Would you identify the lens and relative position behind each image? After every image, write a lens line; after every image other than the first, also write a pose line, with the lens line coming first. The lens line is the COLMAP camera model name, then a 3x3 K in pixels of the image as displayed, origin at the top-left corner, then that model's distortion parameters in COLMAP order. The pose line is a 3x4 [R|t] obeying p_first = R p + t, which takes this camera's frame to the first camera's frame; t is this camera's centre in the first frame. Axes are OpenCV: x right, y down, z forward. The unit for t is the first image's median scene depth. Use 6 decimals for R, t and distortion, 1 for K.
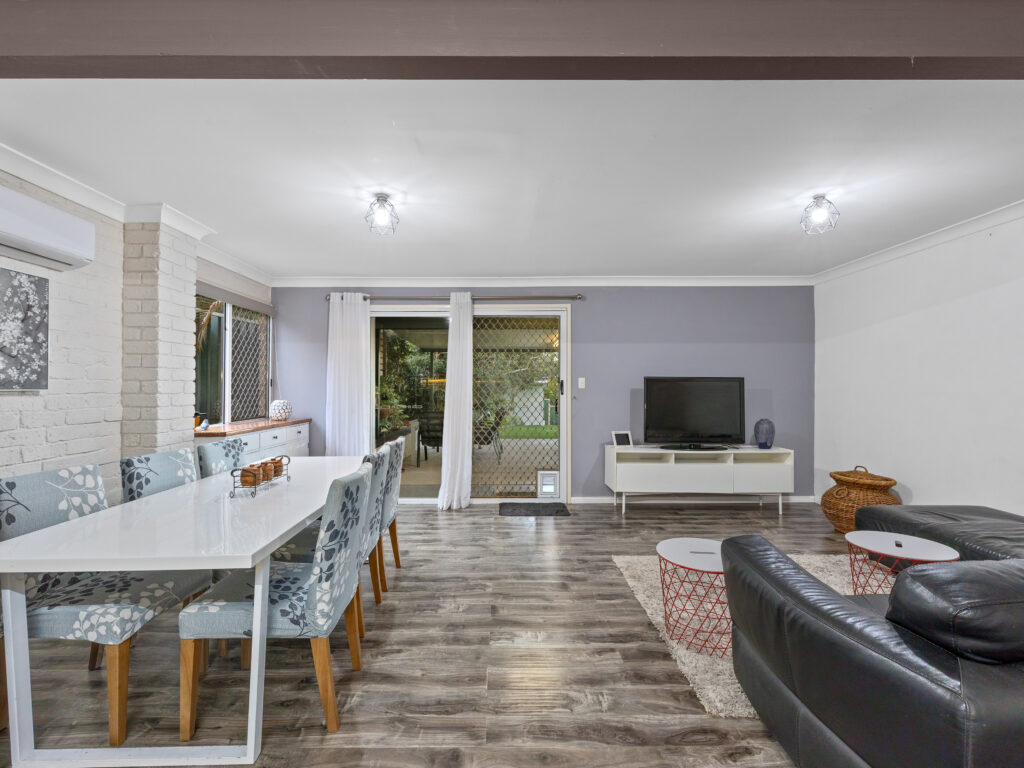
lens RADIAL K [[439.7, 0, 513.8], [0, 439.7, 386.9], [0, 0, 1]] dist [-0.003064, 0.001063]
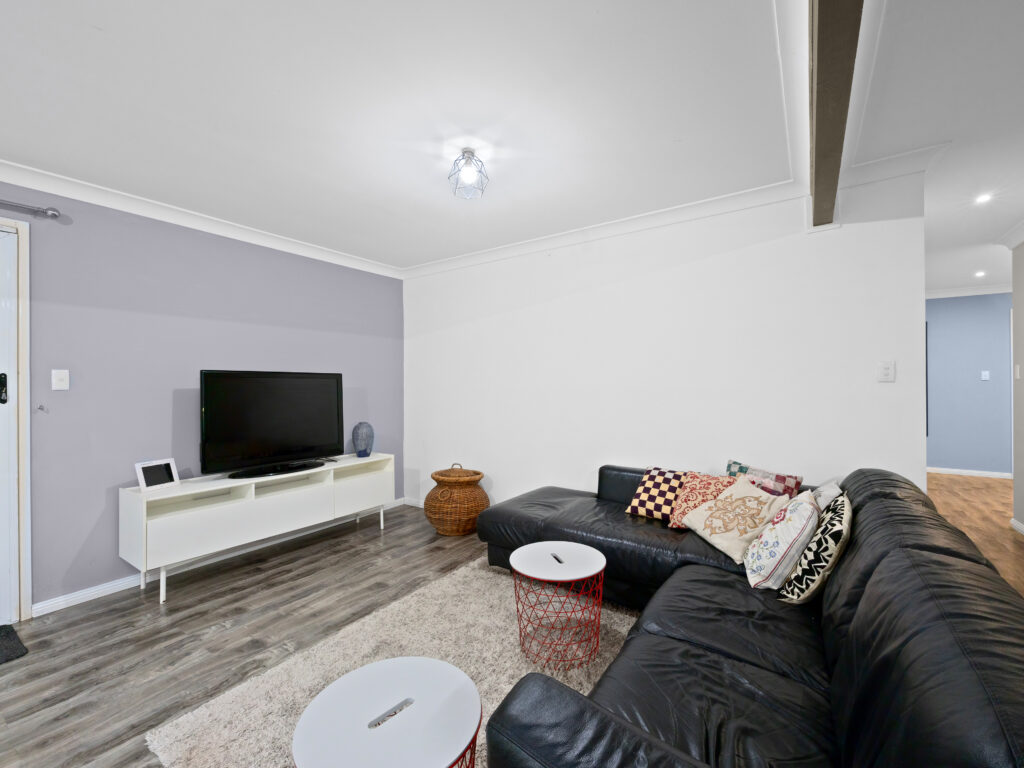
lens RADIAL K [[439.7, 0, 517.0], [0, 439.7, 384.0], [0, 0, 1]] dist [-0.003064, 0.001063]
pose [[0.581369, -0.004864, 0.813625, 0.048749], [0.004805, 0.999985, 0.002545, -0.002412], [-0.813625, 0.002430, 0.581384, 0.271252]]
